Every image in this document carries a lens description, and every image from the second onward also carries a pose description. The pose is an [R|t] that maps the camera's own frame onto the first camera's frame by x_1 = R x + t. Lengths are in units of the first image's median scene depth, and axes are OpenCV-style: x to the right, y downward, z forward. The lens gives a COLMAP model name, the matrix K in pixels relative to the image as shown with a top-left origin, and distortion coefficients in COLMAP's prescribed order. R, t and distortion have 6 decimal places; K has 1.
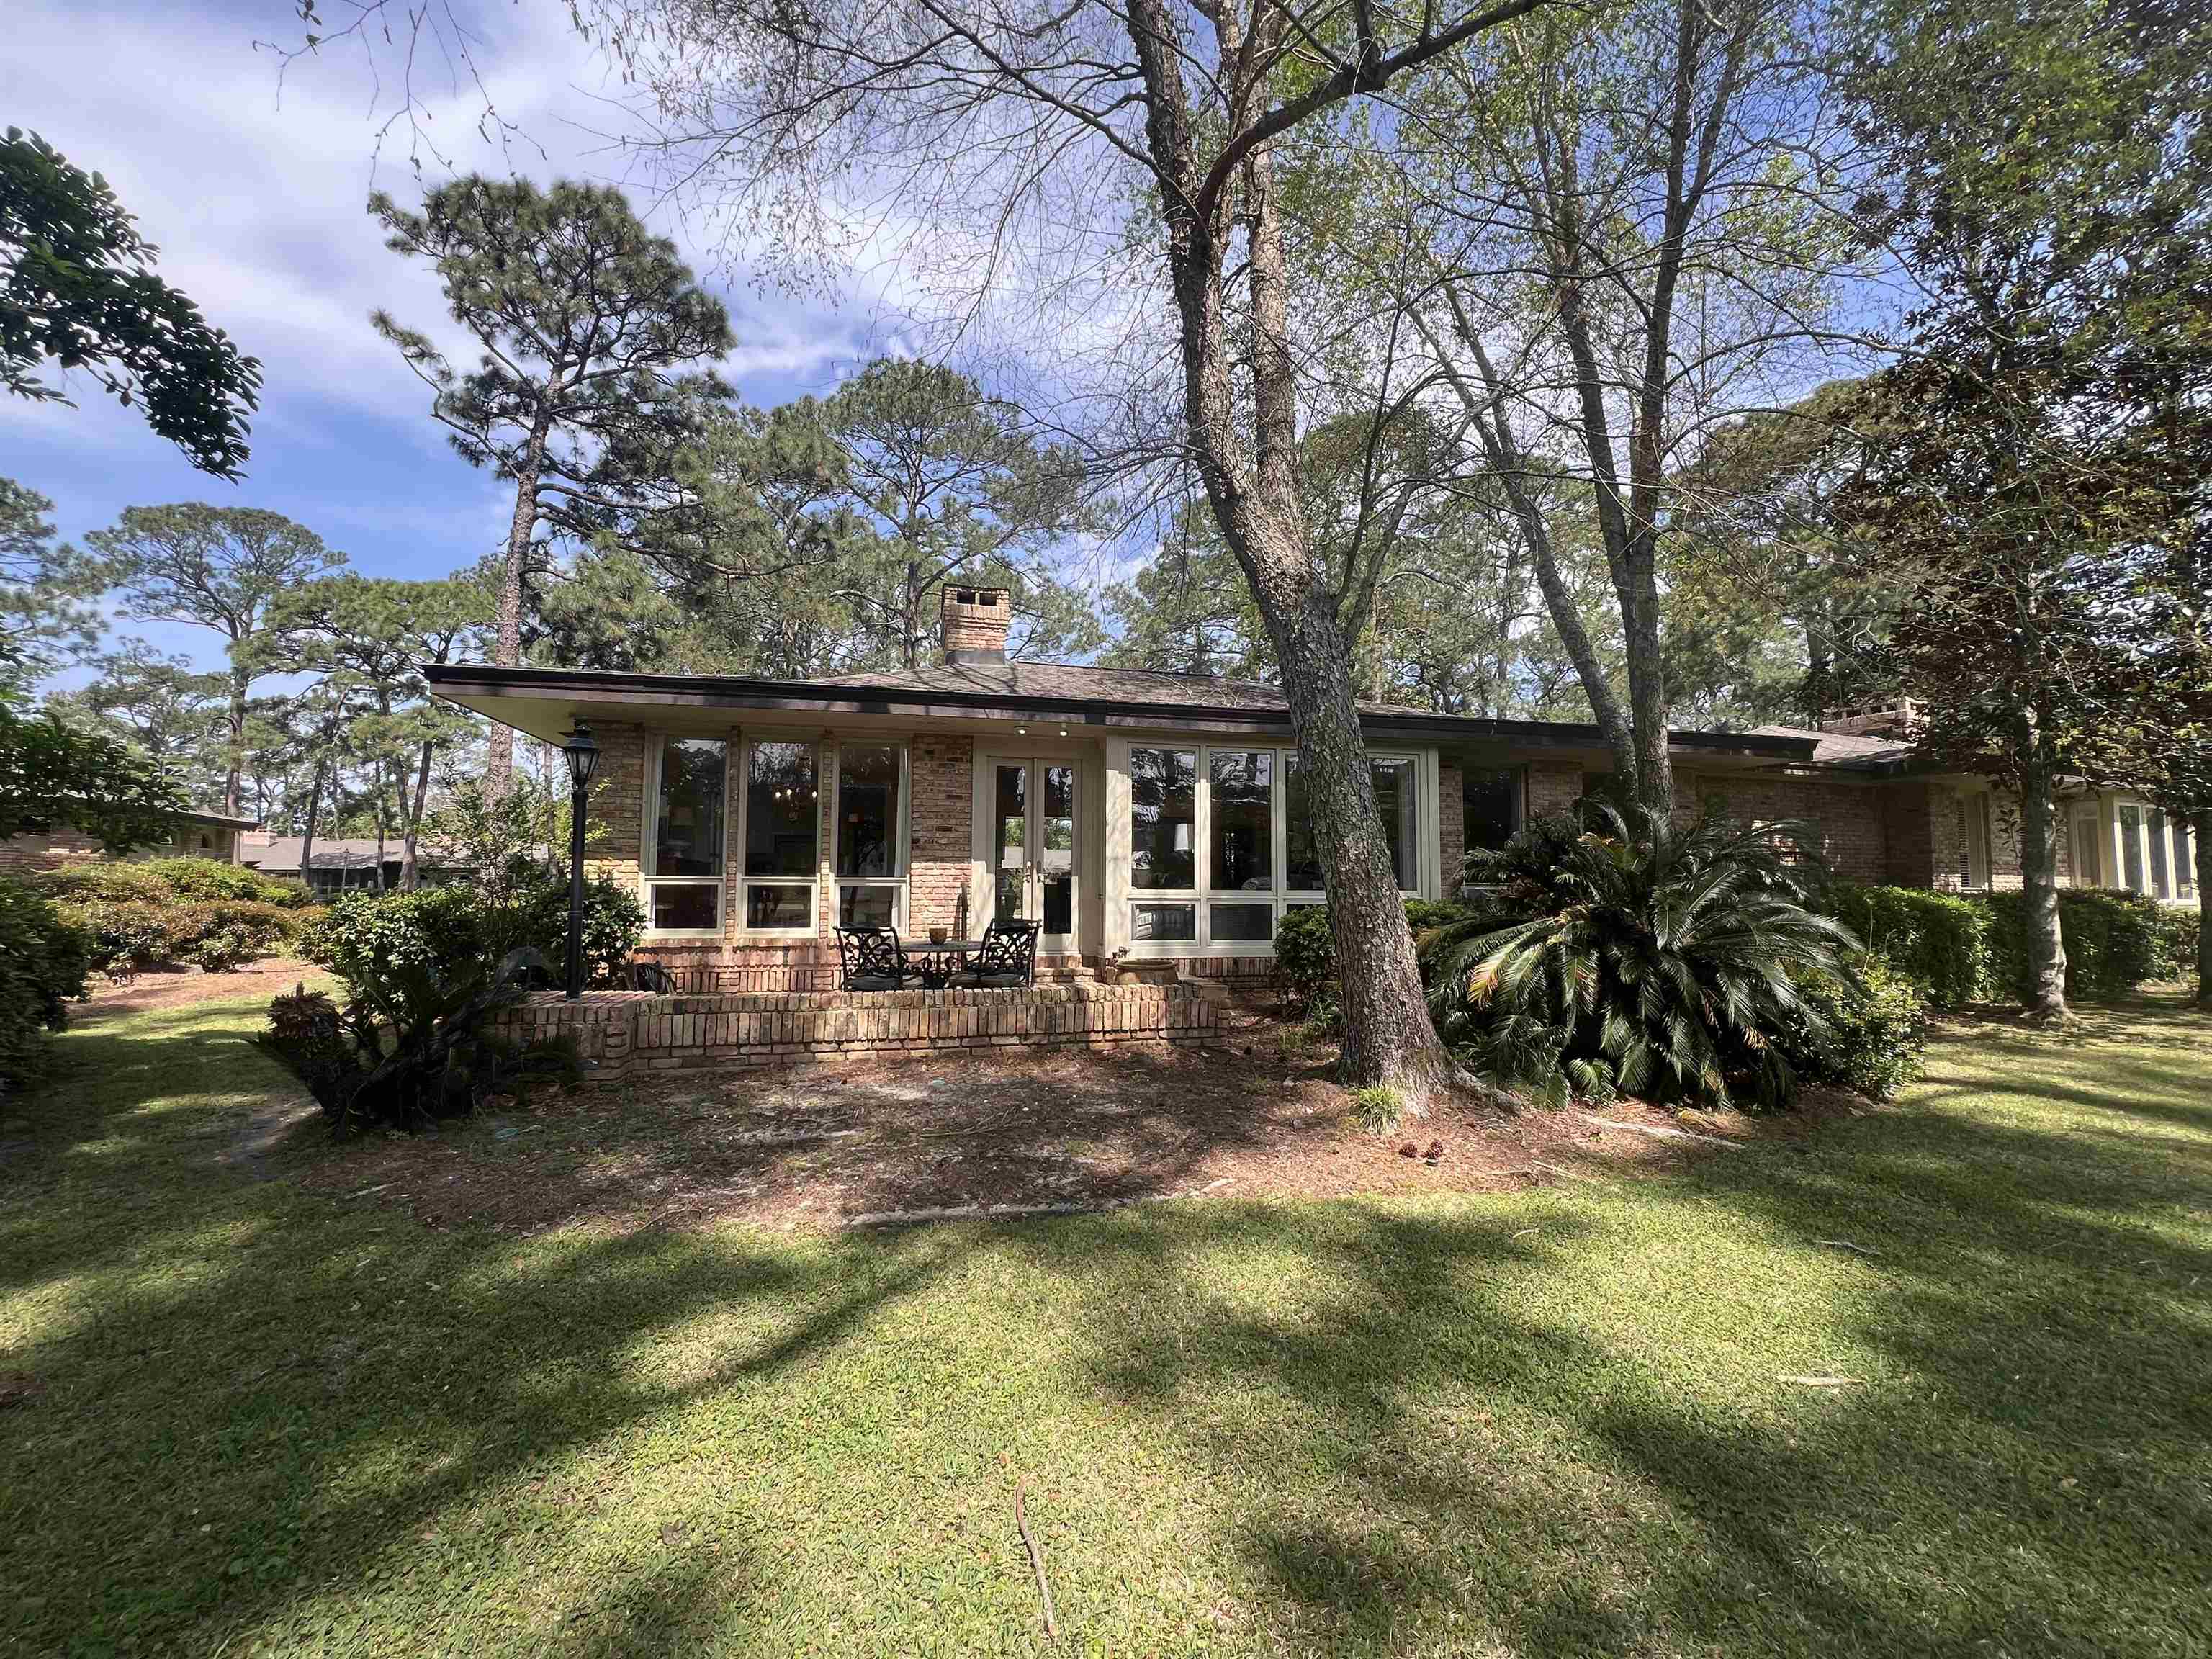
lens RADIAL K [[889.7, 0, 1106.6], [0, 889.7, 827.2], [0, 0, 1]] dist [0.001765, -0.000448]
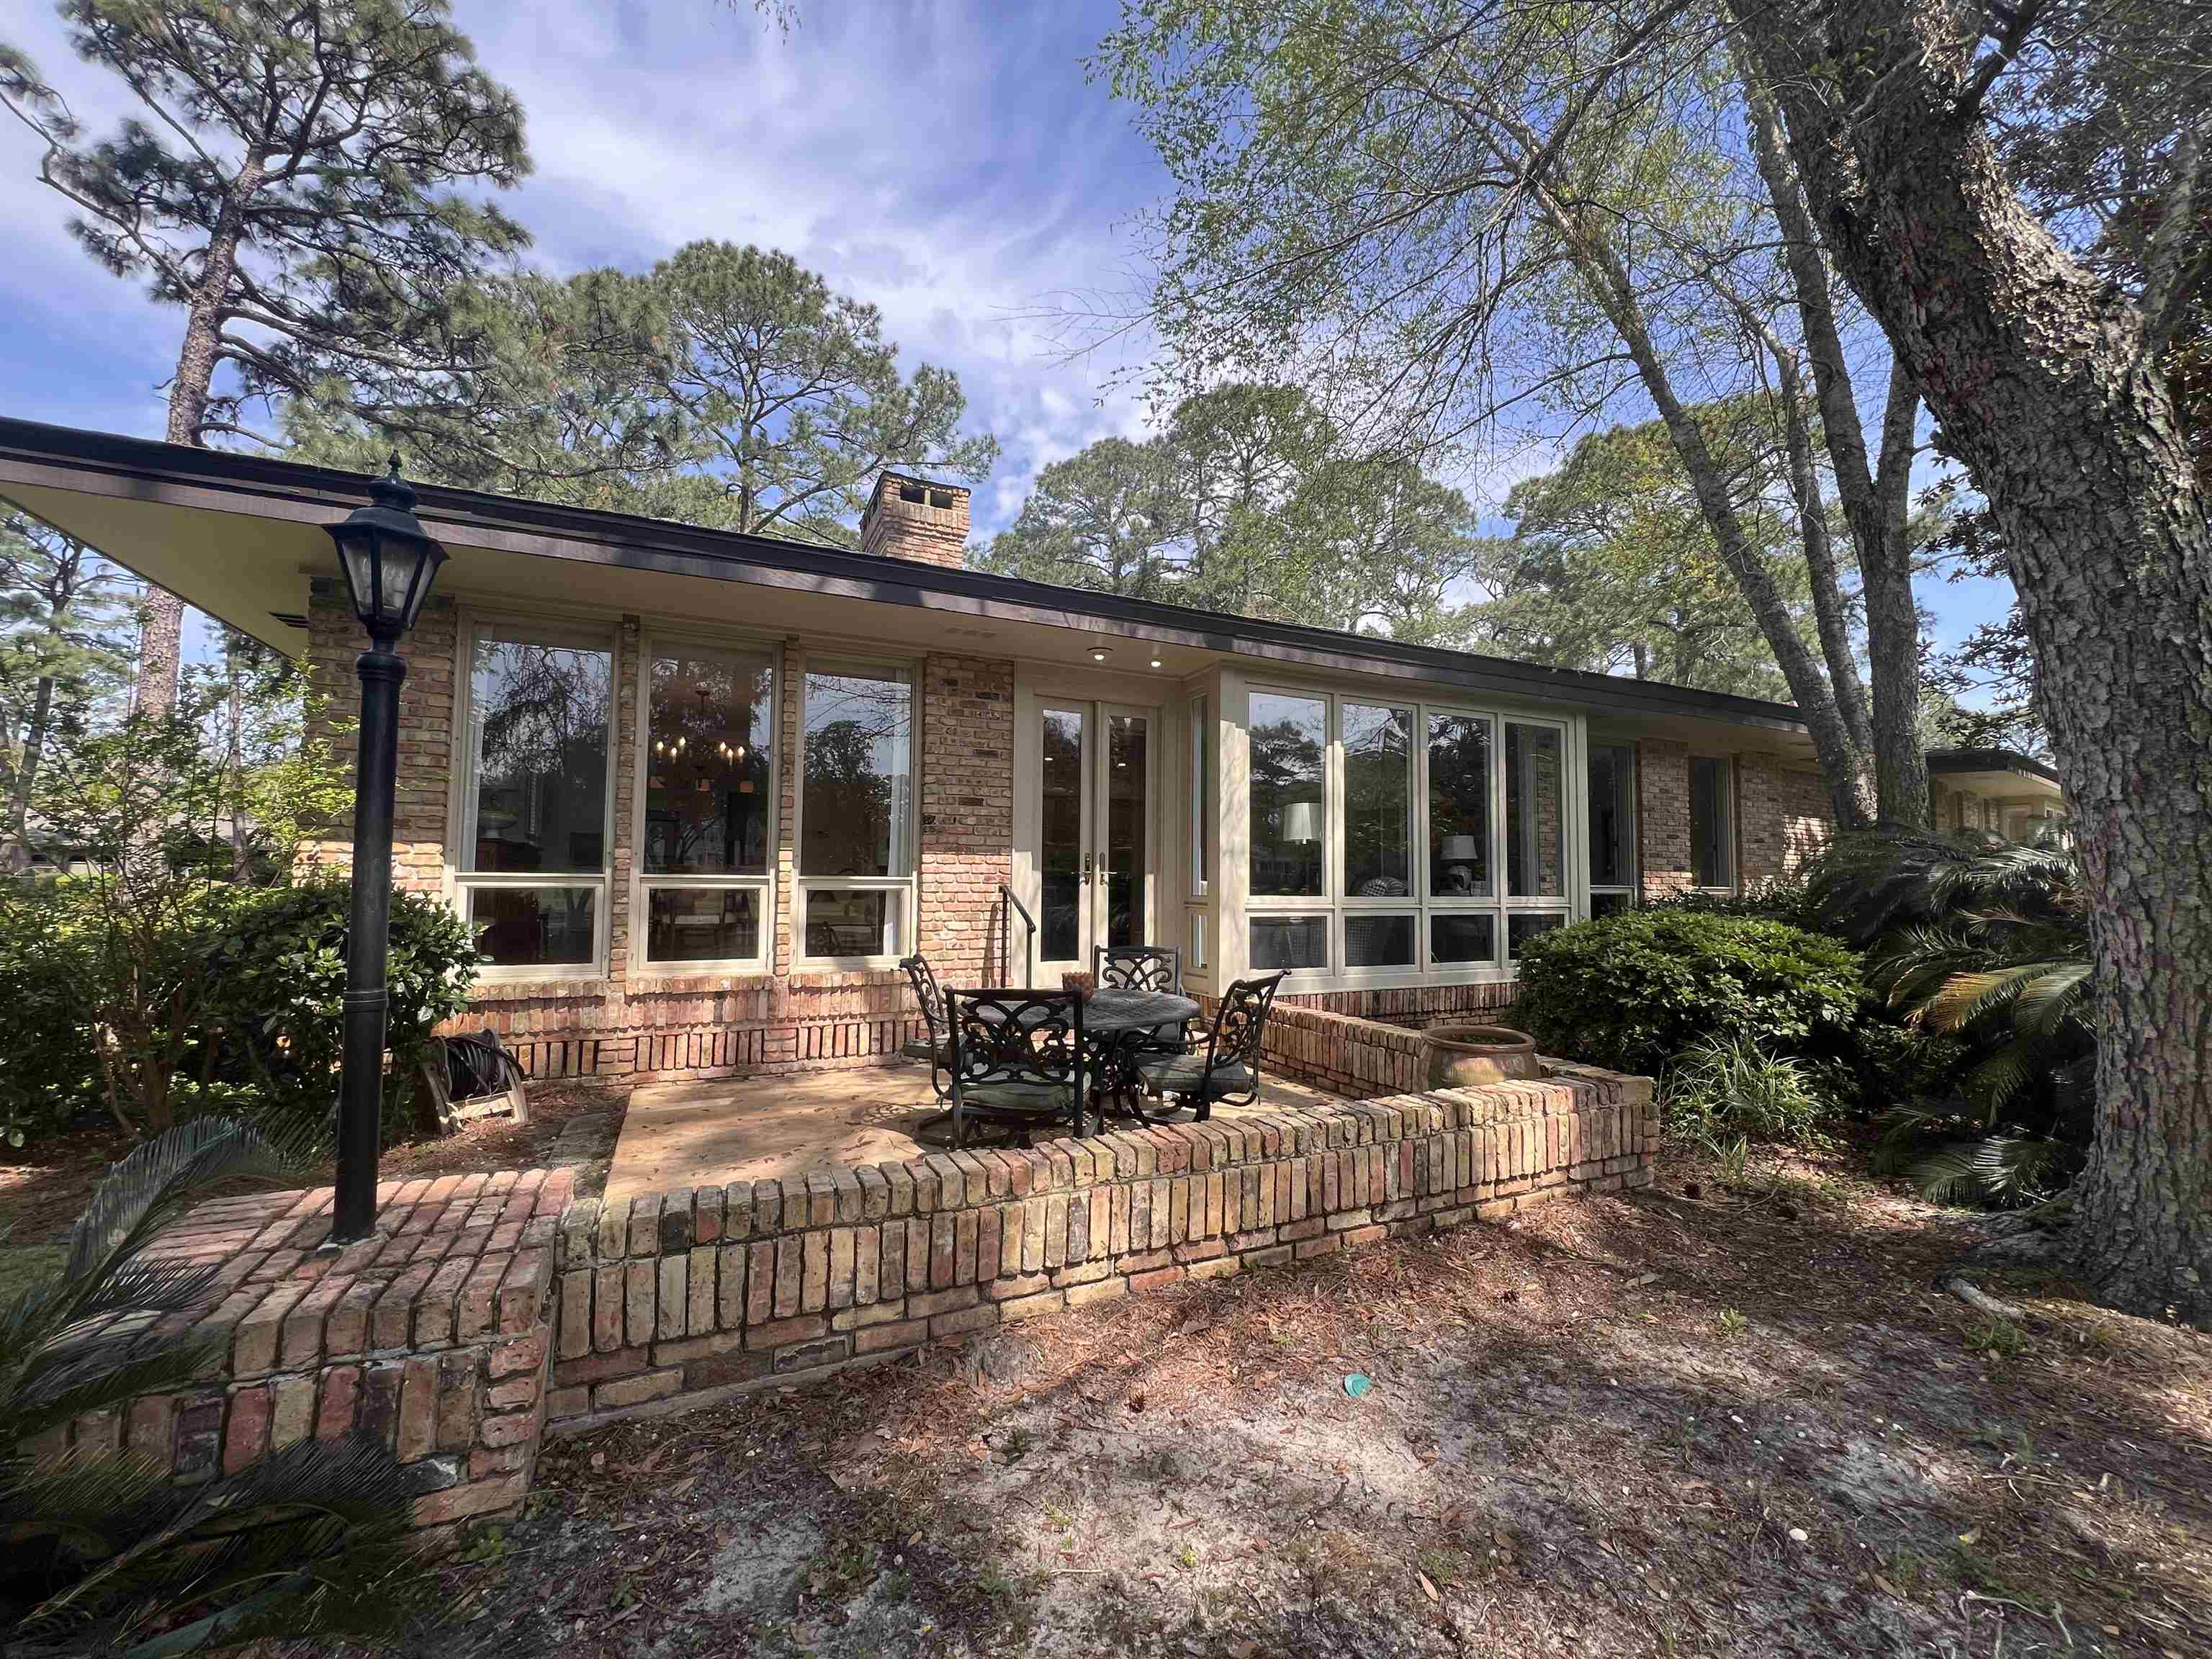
lens RADIAL K [[889.7, 0, 1106.3], [0, 889.7, 830.9], [0, 0, 1]] dist [0.001765, -0.000448]
pose [[0.976577, 0.017056, 0.214489, -0.227057], [-0.020929, 0.999656, 0.015800, 0.010888], [-0.214146, -0.019918, 0.976599, 0.347829]]
